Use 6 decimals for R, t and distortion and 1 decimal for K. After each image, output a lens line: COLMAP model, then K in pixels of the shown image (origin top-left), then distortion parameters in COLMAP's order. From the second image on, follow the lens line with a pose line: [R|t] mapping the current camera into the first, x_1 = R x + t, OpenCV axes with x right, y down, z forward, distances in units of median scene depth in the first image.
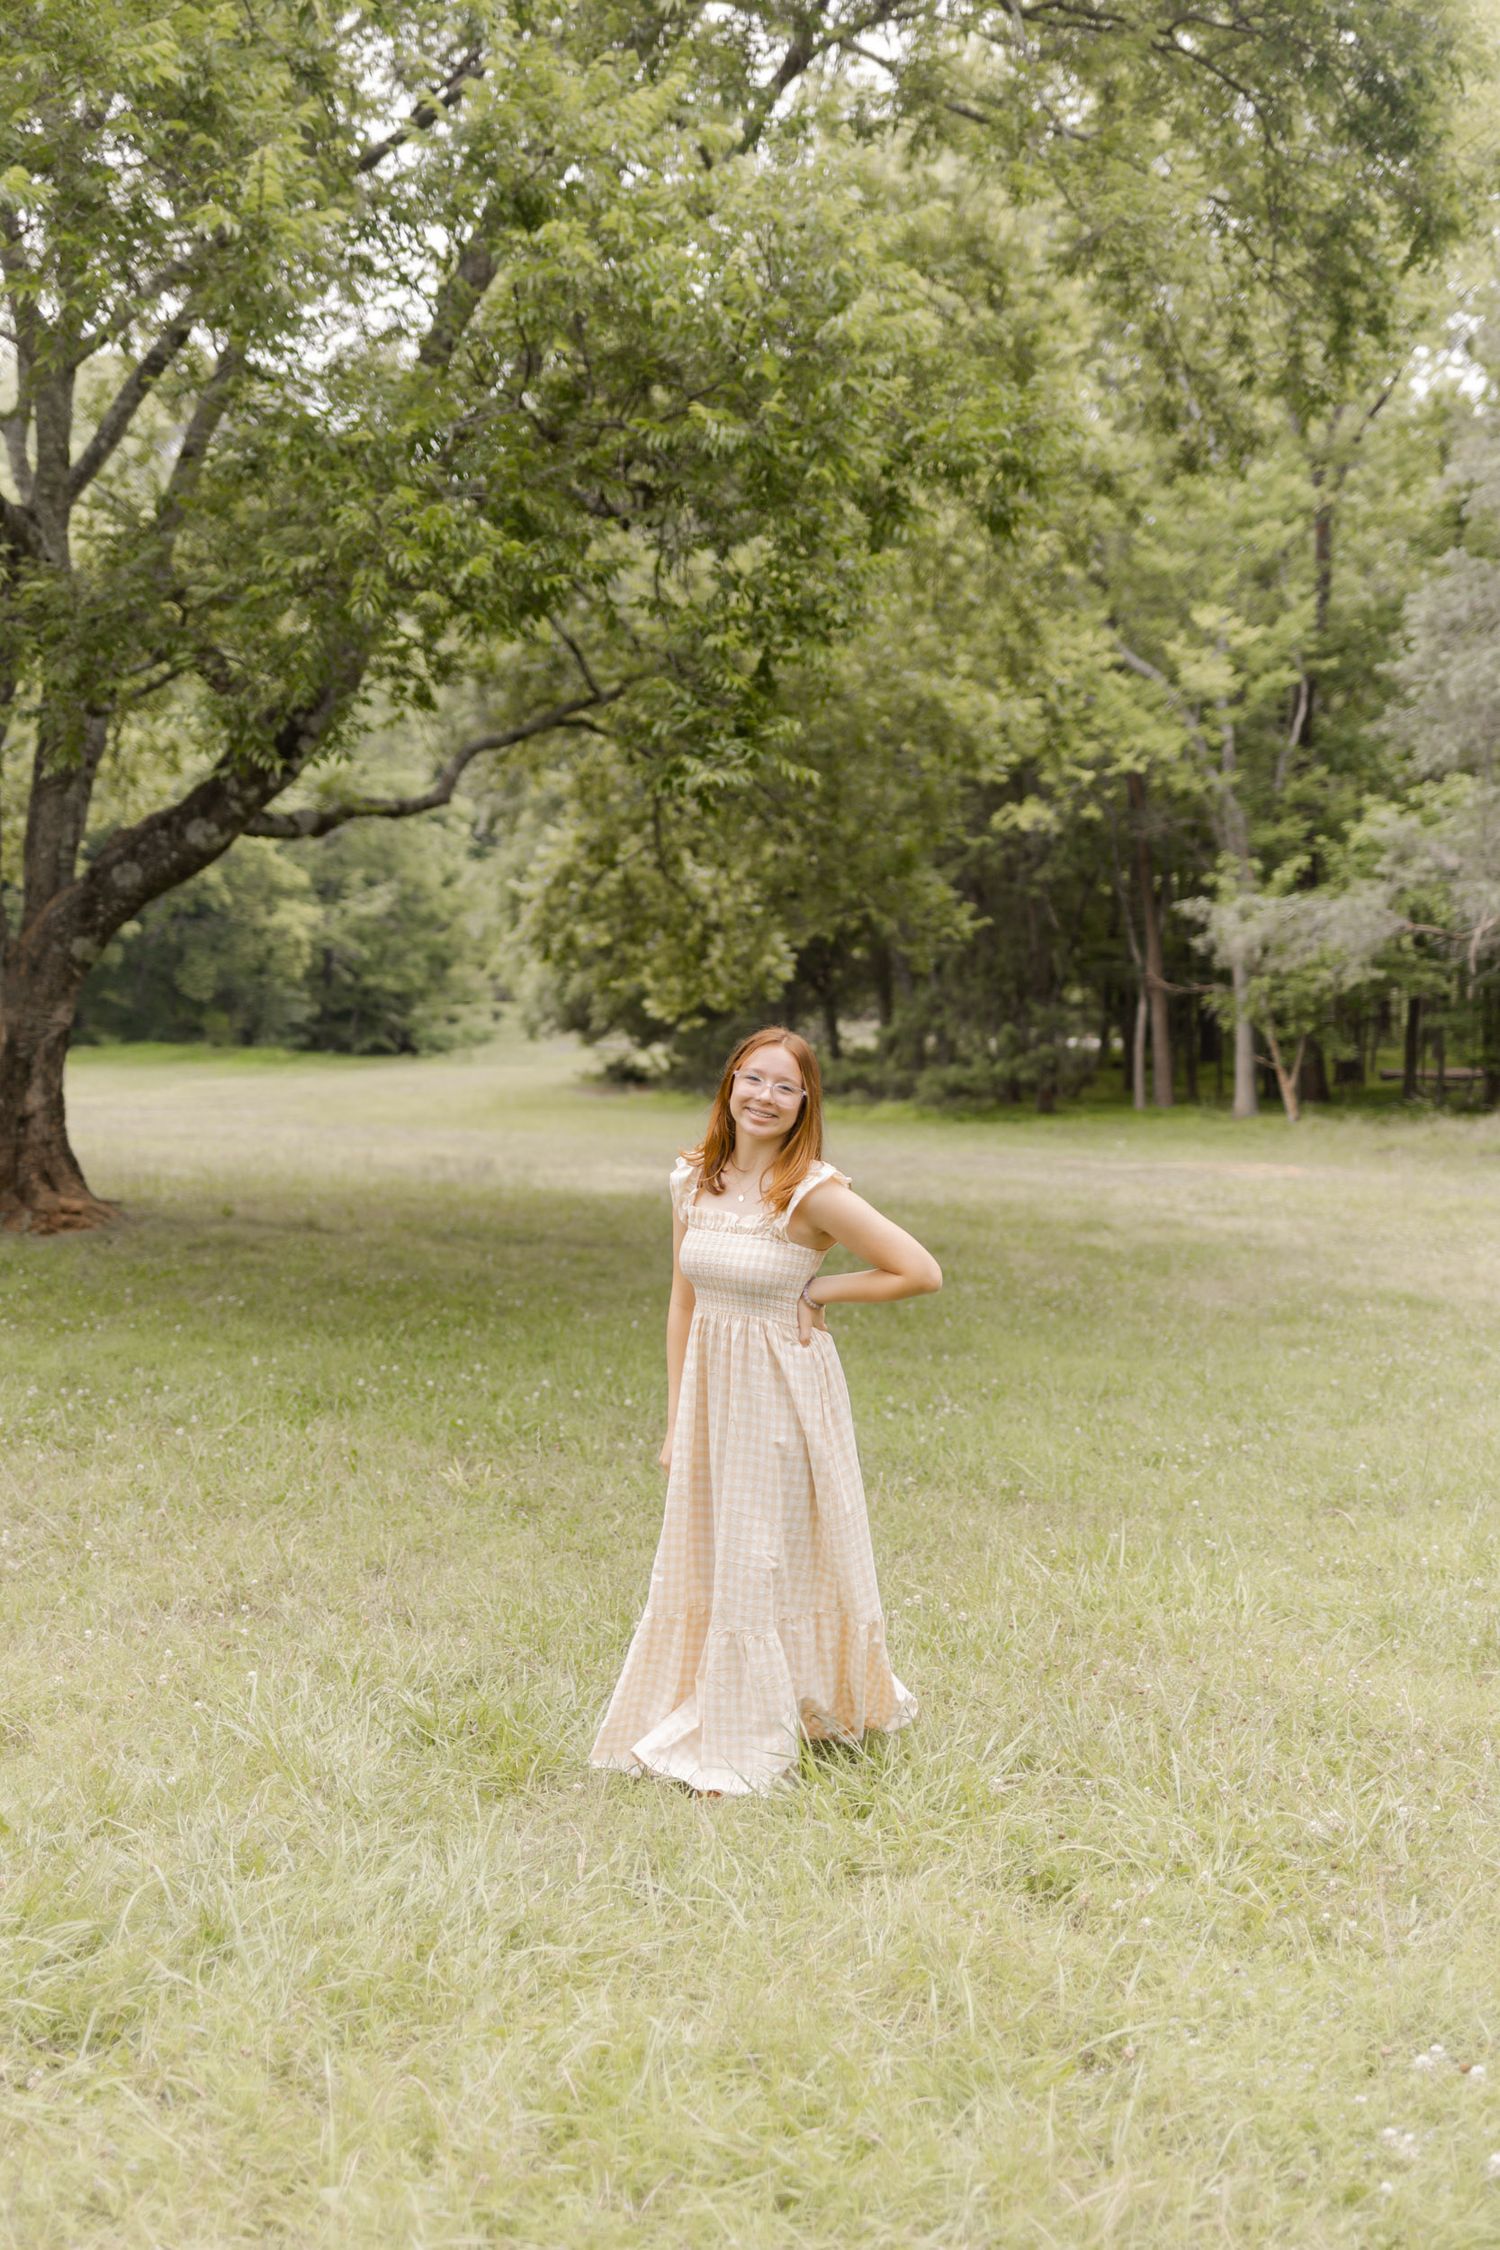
lens RADIAL K [[2274.2, 0, 703.5], [0, 2274.2, 1068.0], [0, 0, 1]] dist [0.084530, -0.019392]
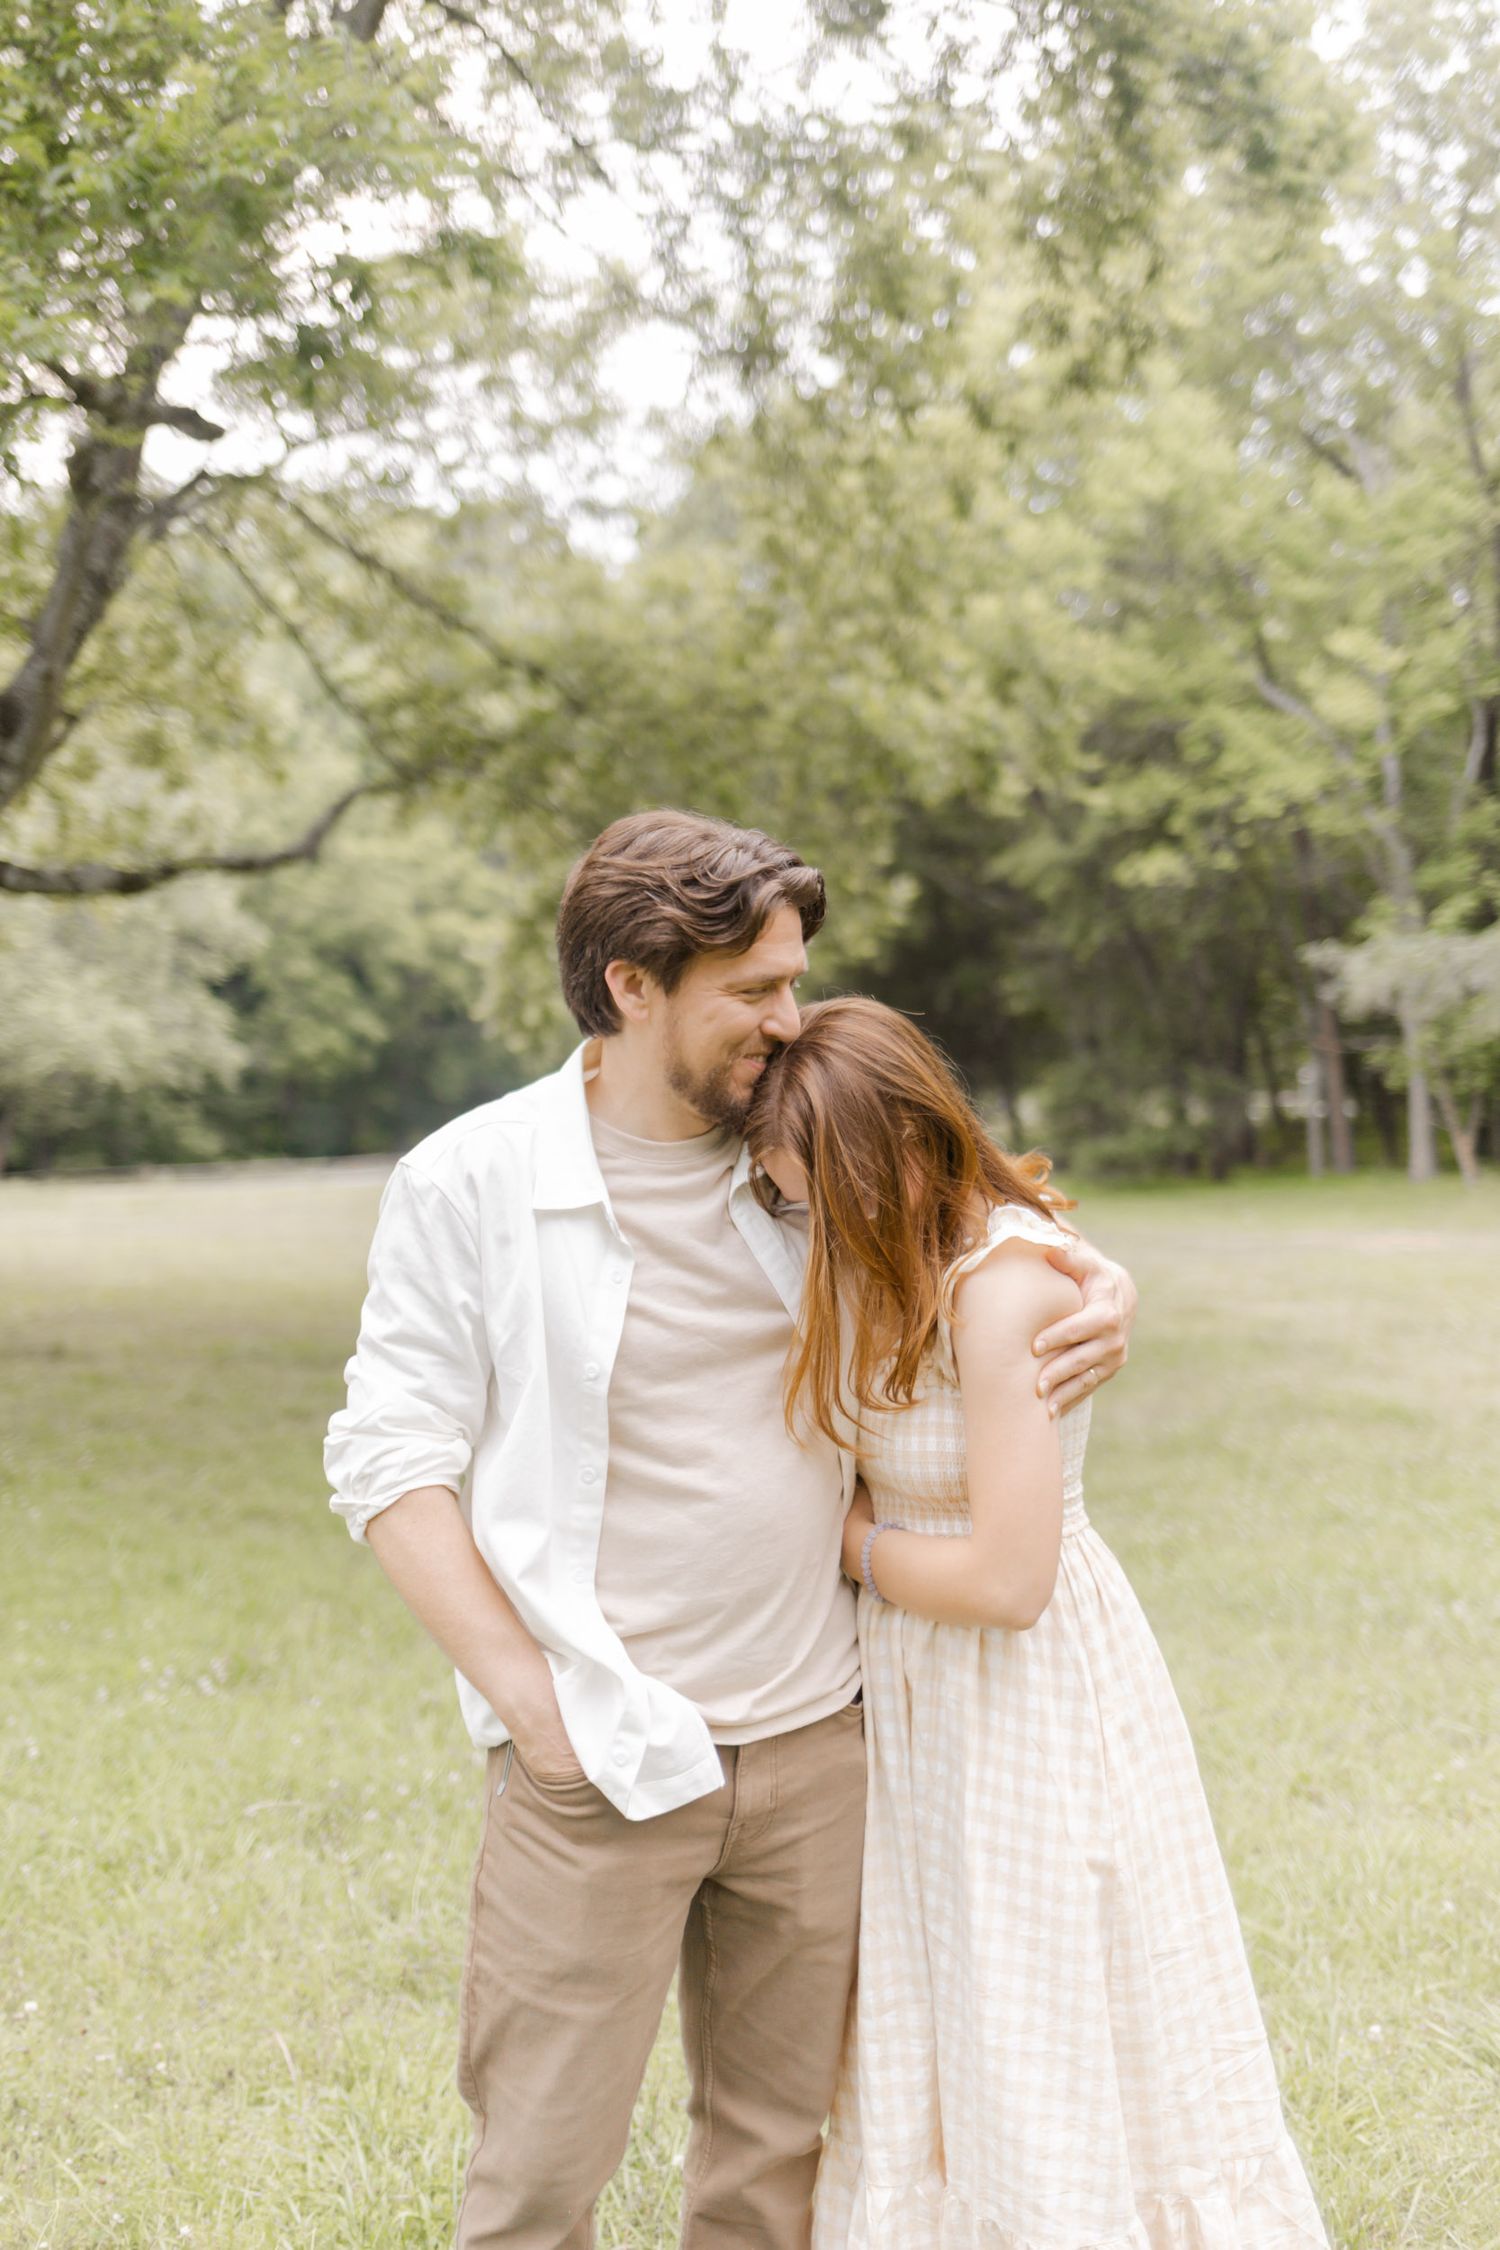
lens RADIAL K [[2148.1, 0, 758.2], [0, 2148.1, 1133.6], [0, 0, 1]] dist [0.134624, -0.107305]
pose [[0.992161, -0.032543, -0.120652, 0.095350], [0.031291, 0.999435, -0.012258, 0.005600], [0.120983, 0.008386, 0.992619, 0.110387]]
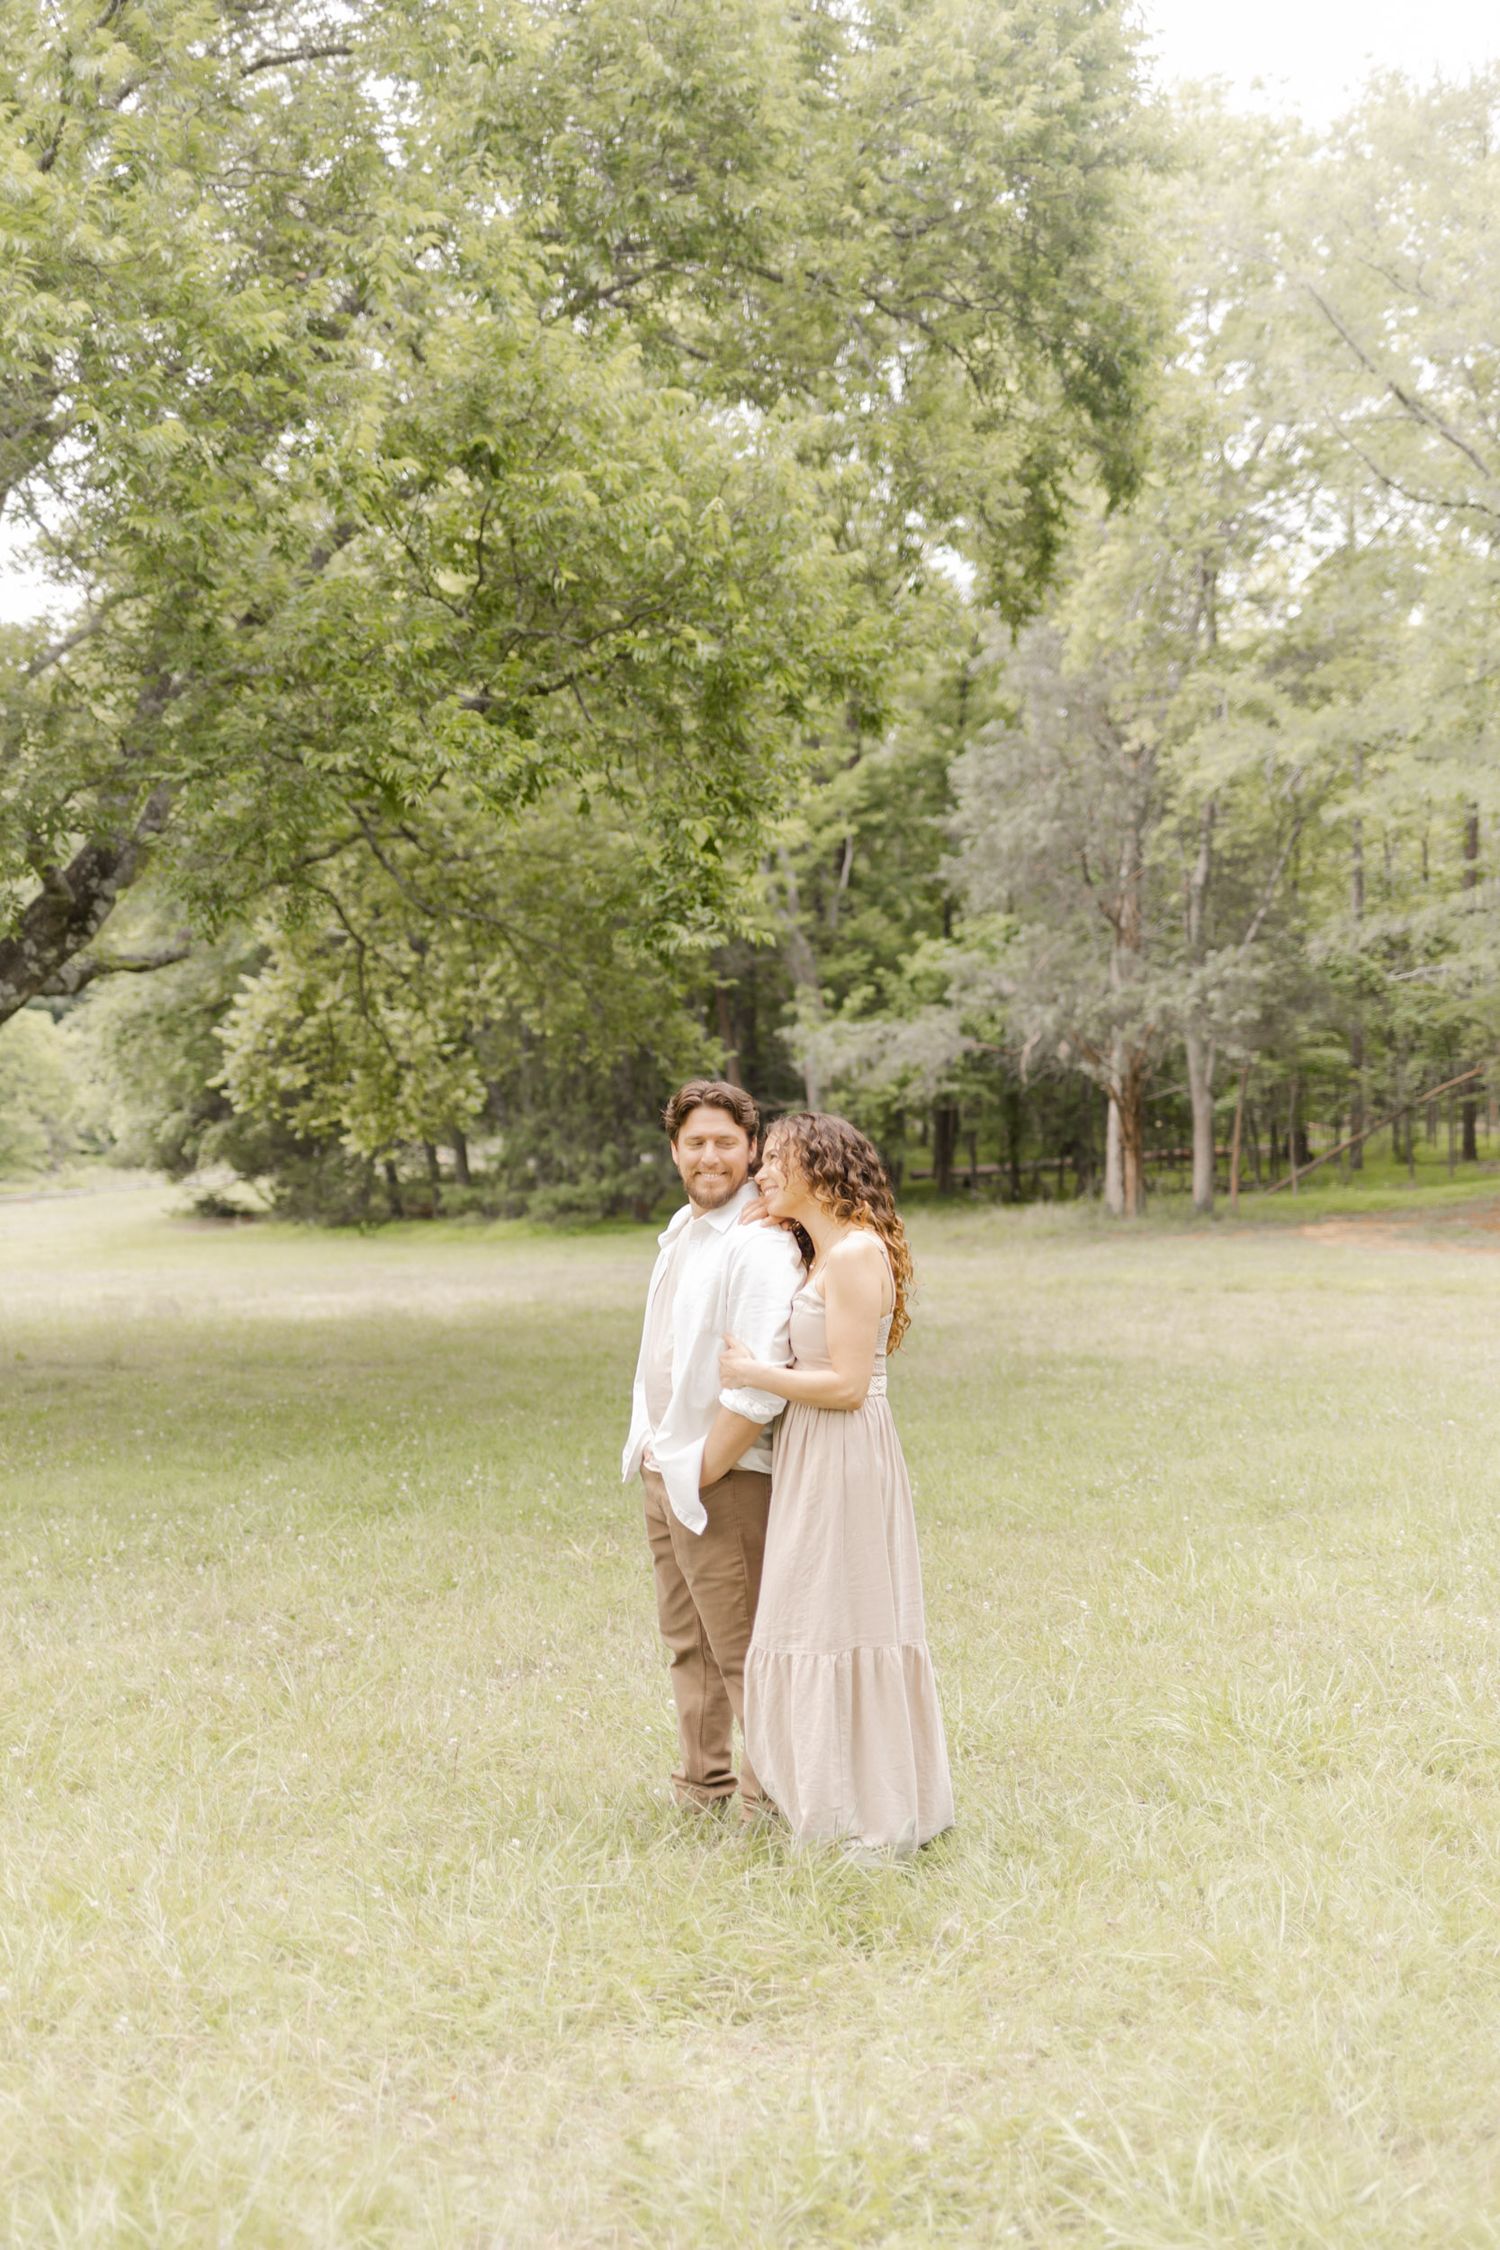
lens RADIAL K [[2131.4, 0, 751.7], [0, 2131.4, 1129.0], [0, 0, 1]] dist [0.121317, -0.114803]
pose [[0.969847, -0.041061, 0.240231, -0.060991], [0.047606, 0.998635, -0.021502, -0.001732], [-0.239020, 0.032290, 0.970478, -0.017094]]
